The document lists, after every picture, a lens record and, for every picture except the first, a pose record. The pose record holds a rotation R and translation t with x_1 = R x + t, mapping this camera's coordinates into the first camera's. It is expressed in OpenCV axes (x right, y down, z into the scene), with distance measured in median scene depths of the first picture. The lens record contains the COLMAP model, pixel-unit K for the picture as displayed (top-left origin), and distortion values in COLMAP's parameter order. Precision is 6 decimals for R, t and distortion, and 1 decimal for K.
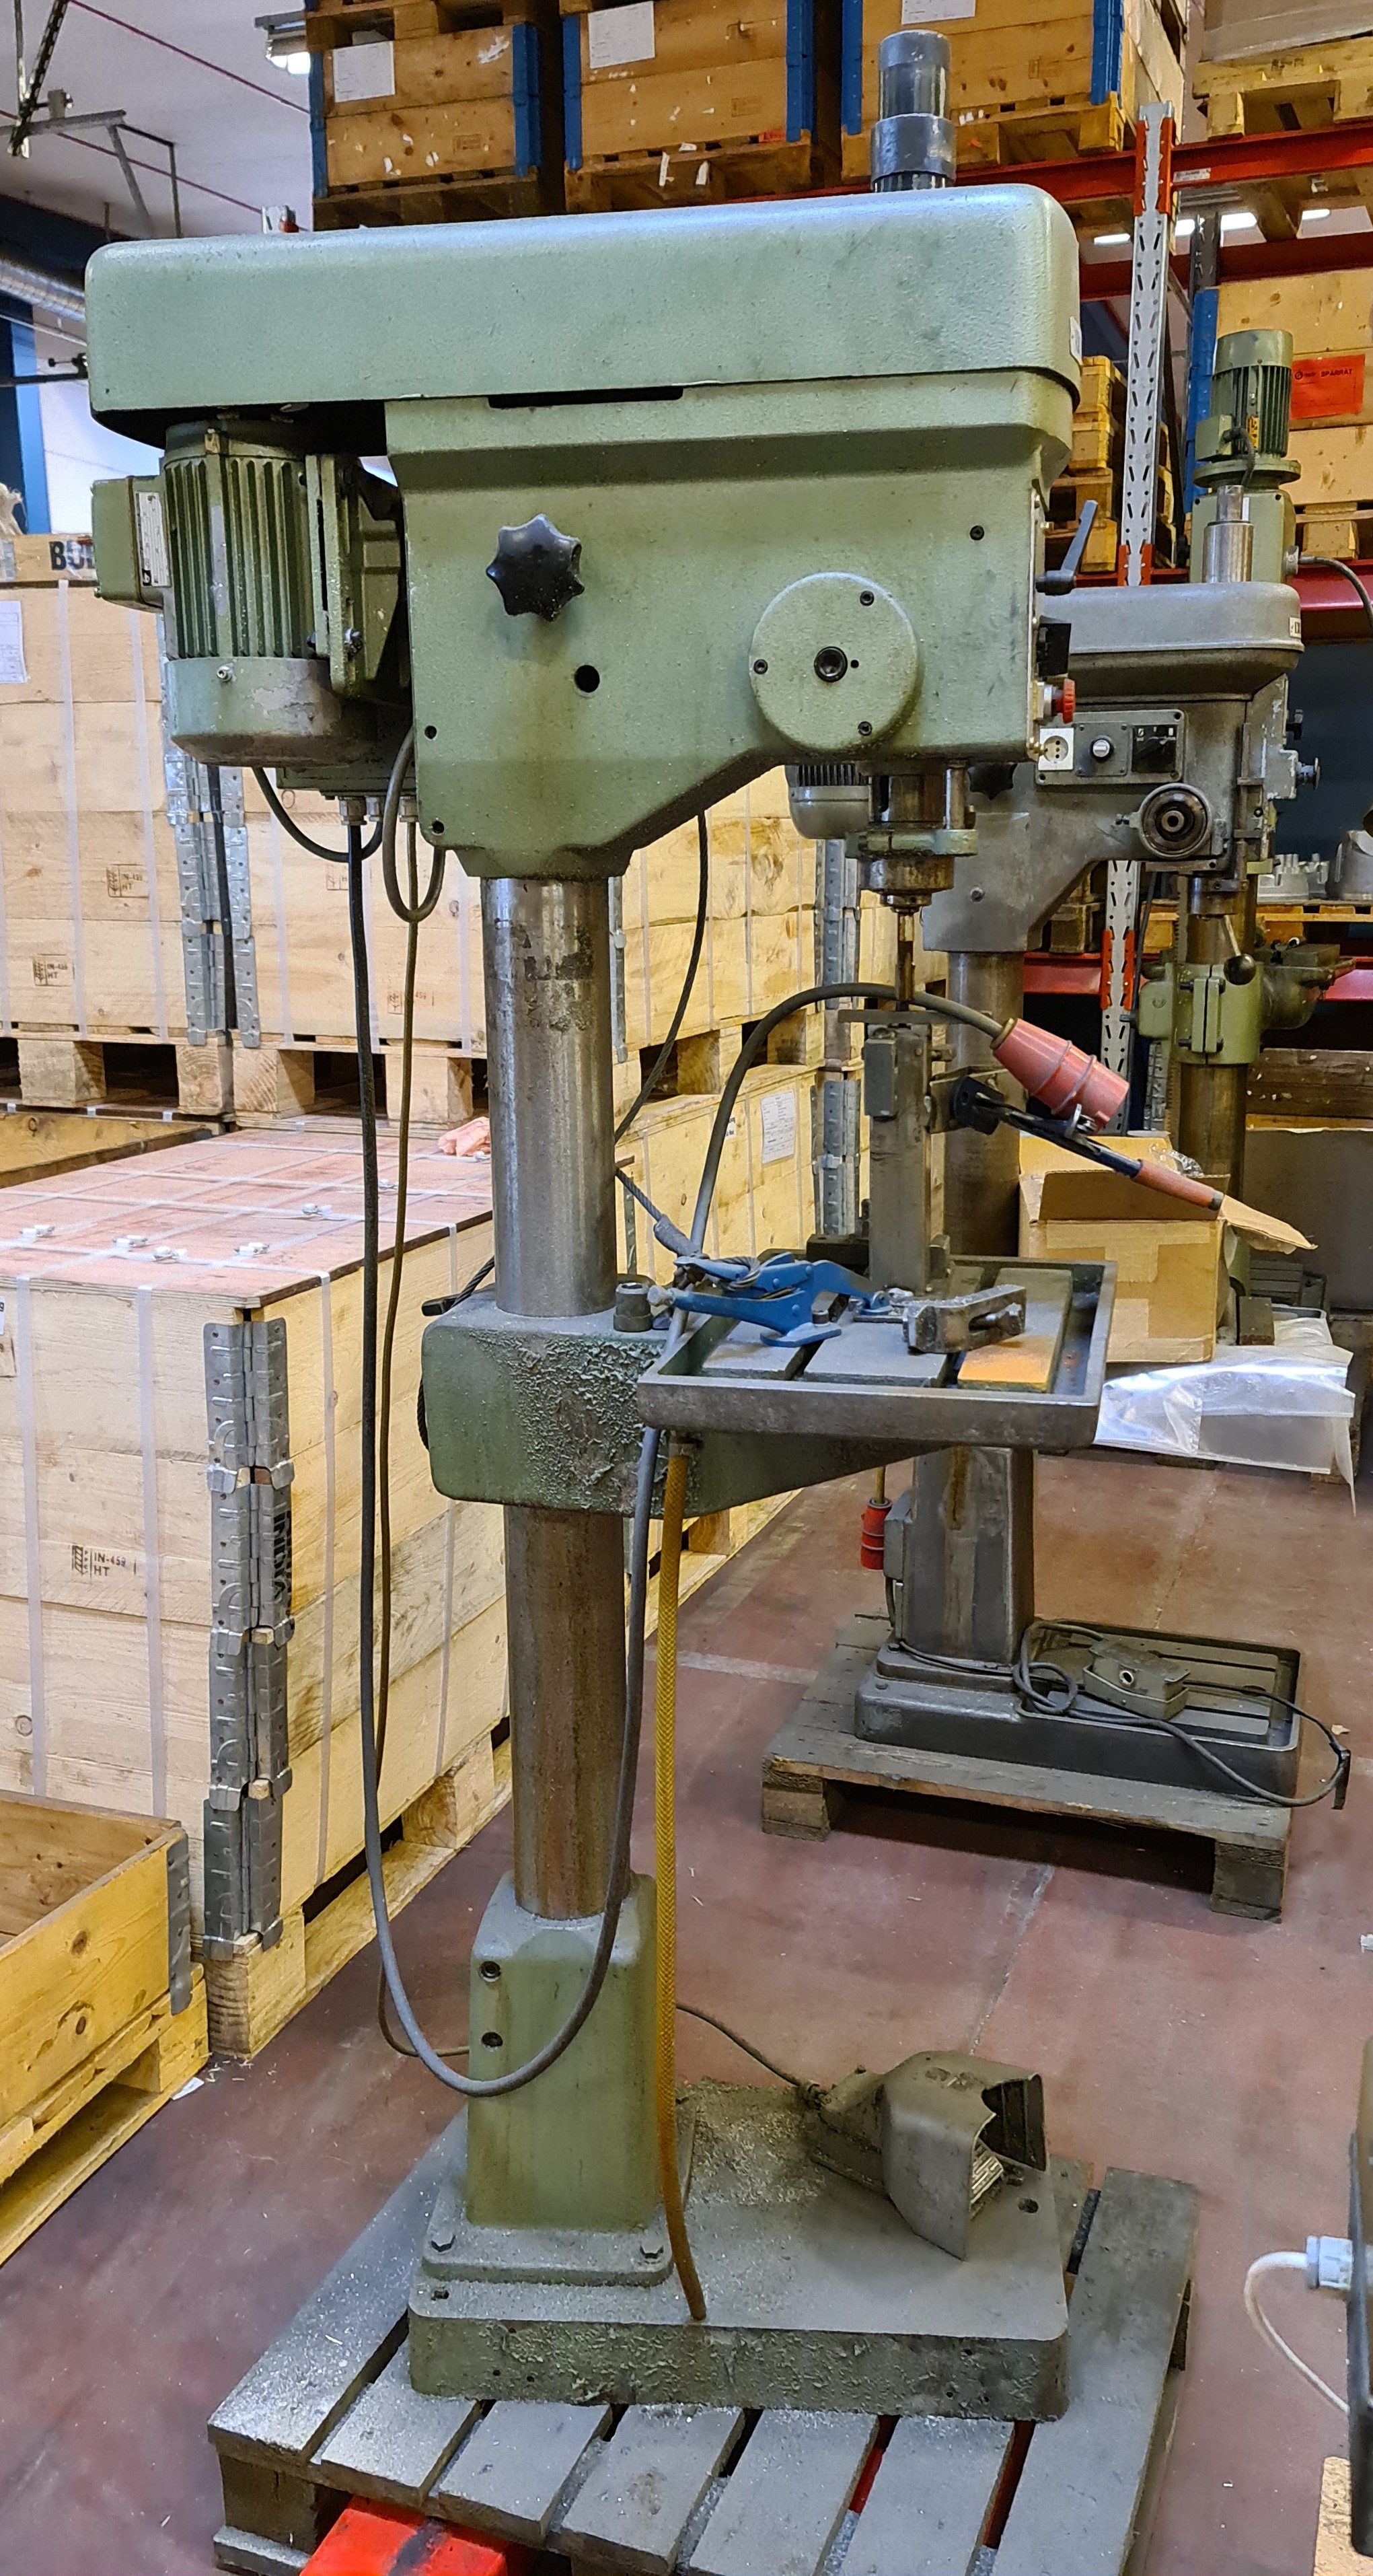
lens RADIAL K [[1830.4, 0, 686.9], [0, 1830.4, 1307.1], [0, 0, 1]] dist [0.041118, 0.001185]
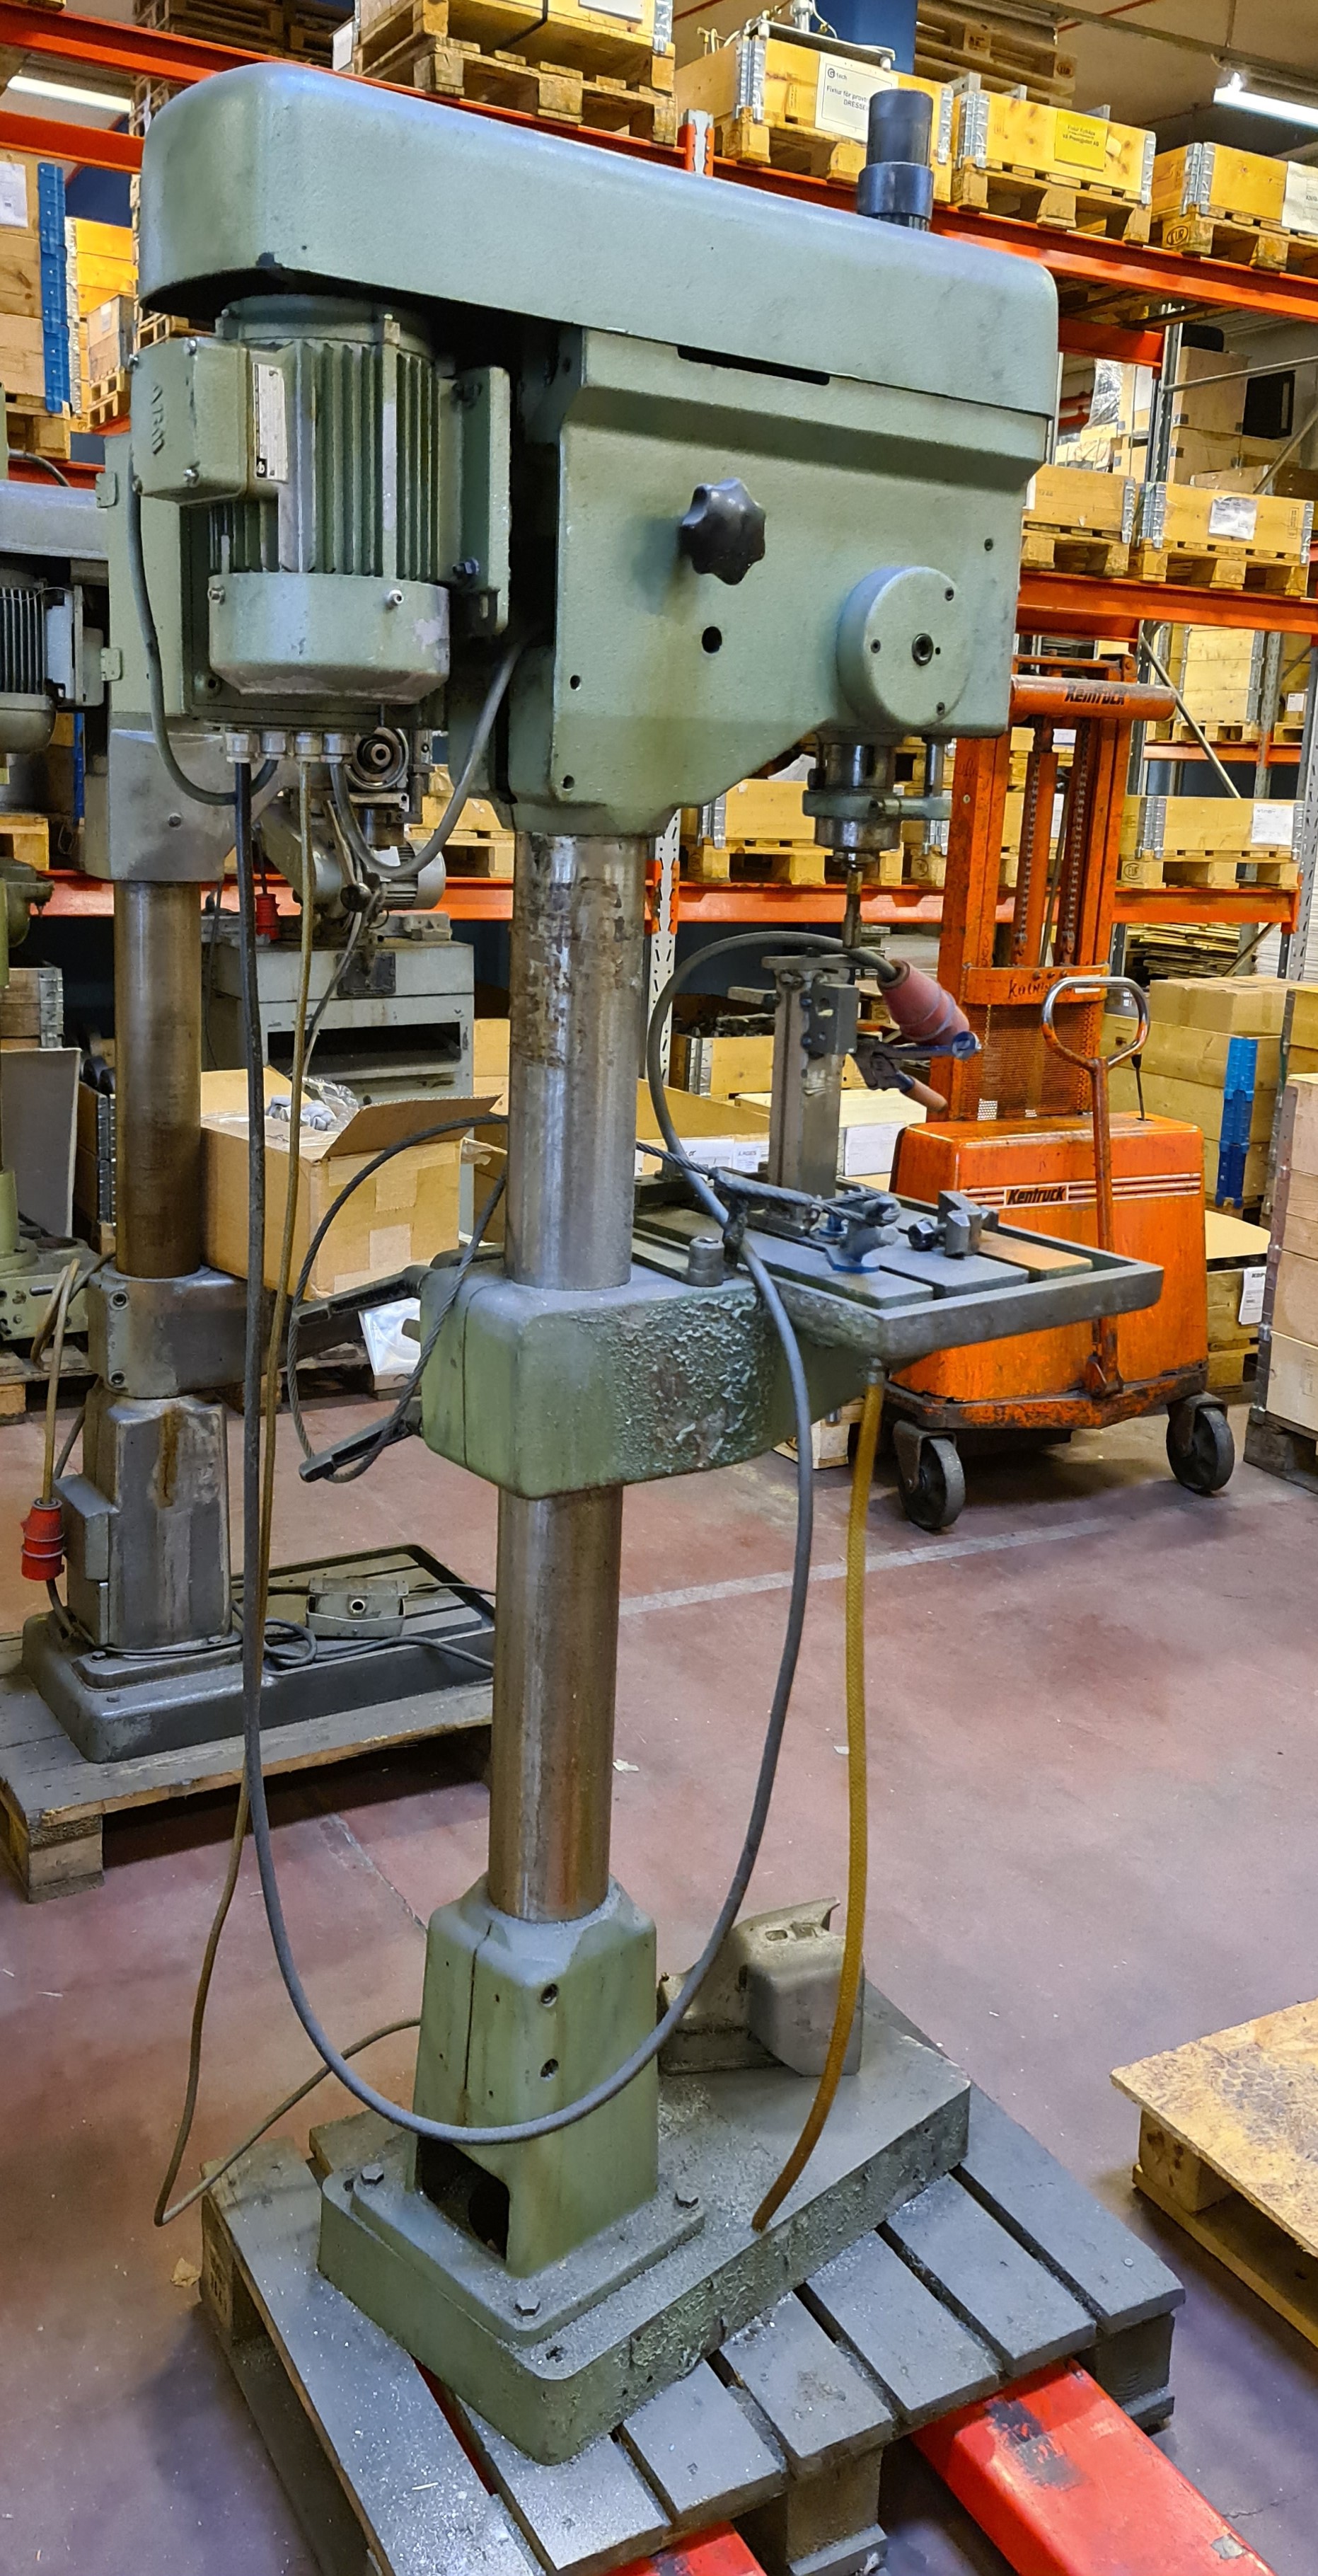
lens RADIAL K [[1975.7, 0, 657.7], [0, 1975.7, 1263.5], [0, 0, 1]] dist [0.055902, -0.008076]
pose [[0.673553, -0.151156, 0.723518, -0.763288], [0.140763, 0.987183, 0.075198, -0.077407], [-0.725612, 0.051194, 0.686197, 0.250484]]
